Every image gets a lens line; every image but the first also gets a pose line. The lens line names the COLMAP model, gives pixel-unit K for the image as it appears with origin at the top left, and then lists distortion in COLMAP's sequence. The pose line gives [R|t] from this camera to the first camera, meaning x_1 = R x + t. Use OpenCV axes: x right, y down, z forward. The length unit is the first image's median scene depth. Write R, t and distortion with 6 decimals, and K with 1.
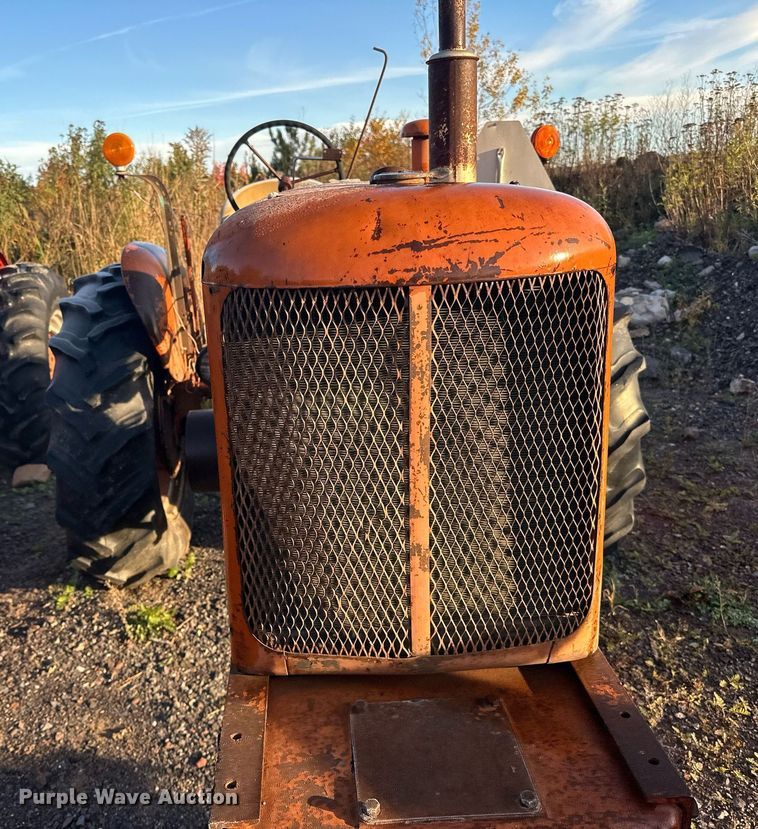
lens RADIAL K [[707.1, 0, 380.6], [0, 707.1, 378.1], [0, 0, 1]] dist [0.146662, -0.184020]
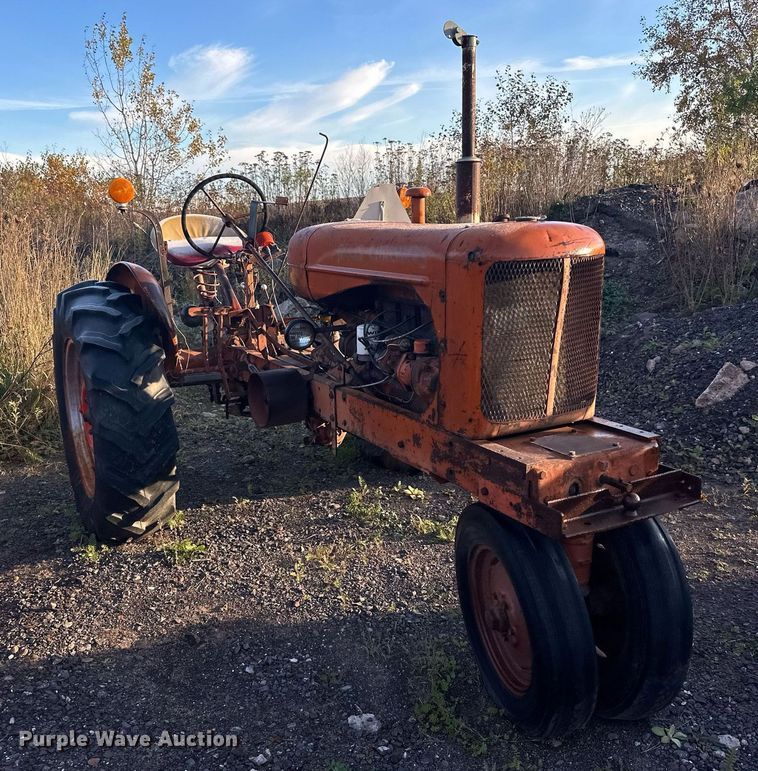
lens RADIAL K [[716.4, 0, 379.4], [0, 716.4, 358.6], [0, 0, 1]] dist [0.060602, -0.077909]
pose [[0.884949, -0.066786, 0.460873, -0.596528], [0.102951, 0.993233, -0.053753, 0.103467], [-0.454165, 0.095016, 0.885837, -0.341808]]
